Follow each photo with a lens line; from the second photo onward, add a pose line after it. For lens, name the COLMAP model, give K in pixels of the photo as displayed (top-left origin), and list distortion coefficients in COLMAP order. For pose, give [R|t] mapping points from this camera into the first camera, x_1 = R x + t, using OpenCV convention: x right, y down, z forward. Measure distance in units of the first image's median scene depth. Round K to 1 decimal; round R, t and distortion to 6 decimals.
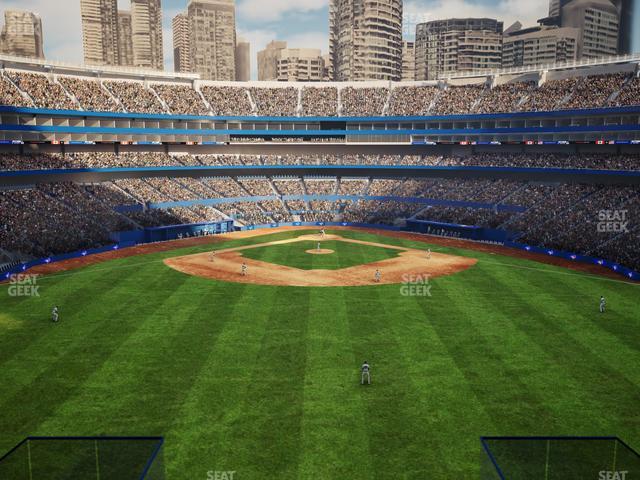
lens RADIAL K [[601.0, 0, 319.8], [0, 601.0, 239.1], [0, 0, 1]] dist [0.000094, 0.000000]
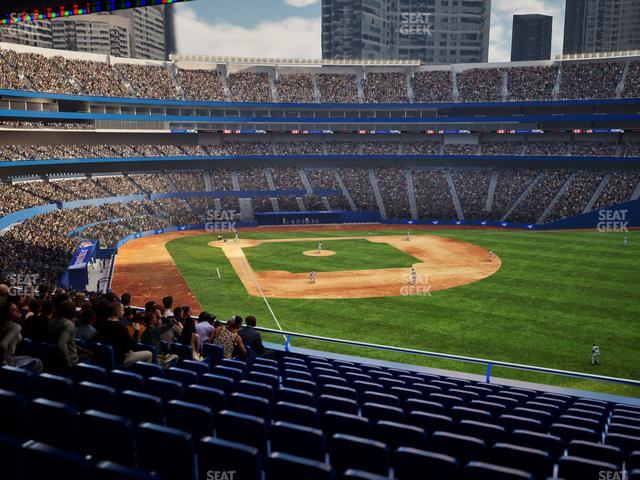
lens RADIAL K [[601.0, 0, 320.2], [0, 601.0, 238.9], [0, 0, 1]] dist [0.000094, 0.000000]
pose [[0.530047, -0.139011, 0.836497, -0.496079], [0.127967, 0.988287, 0.083149, -0.049404], [-0.838257, 0.062971, 0.541627, 0.354882]]
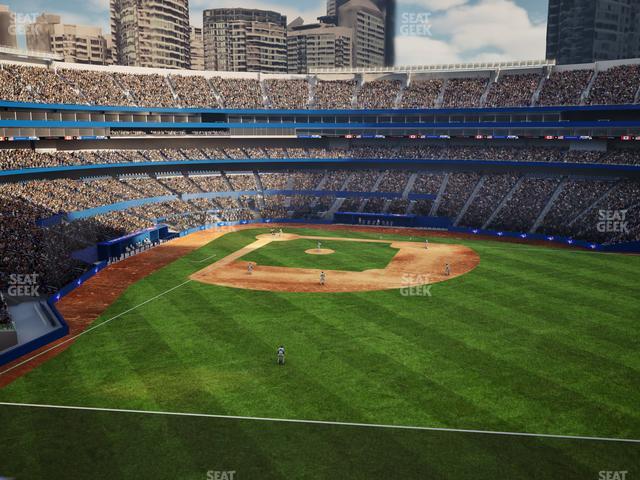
lens RADIAL K [[601.0, 0, 320.1], [0, 601.0, 239.0], [0, 0, 1]] dist [0.000094, 0.000000]
pose [[0.873014, -0.086377, 0.479984, -0.319809], [0.073725, 0.996254, 0.045191, -0.030330], [-0.482090, -0.004066, 0.876112, 0.091938]]
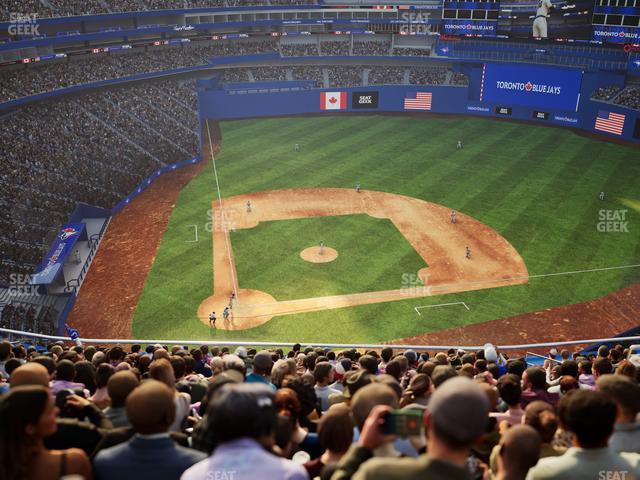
lens RADIAL K [[601.0, 0, 320.7], [0, 601.0, 240.4], [0, 0, 1]] dist [0.000094, 0.000000]
pose [[-0.838877, -0.223763, 0.496201, -0.255737], [0.083035, 0.848321, 0.522931, -0.267958], [-0.537950, 0.479877, -0.693056, 1.033042]]
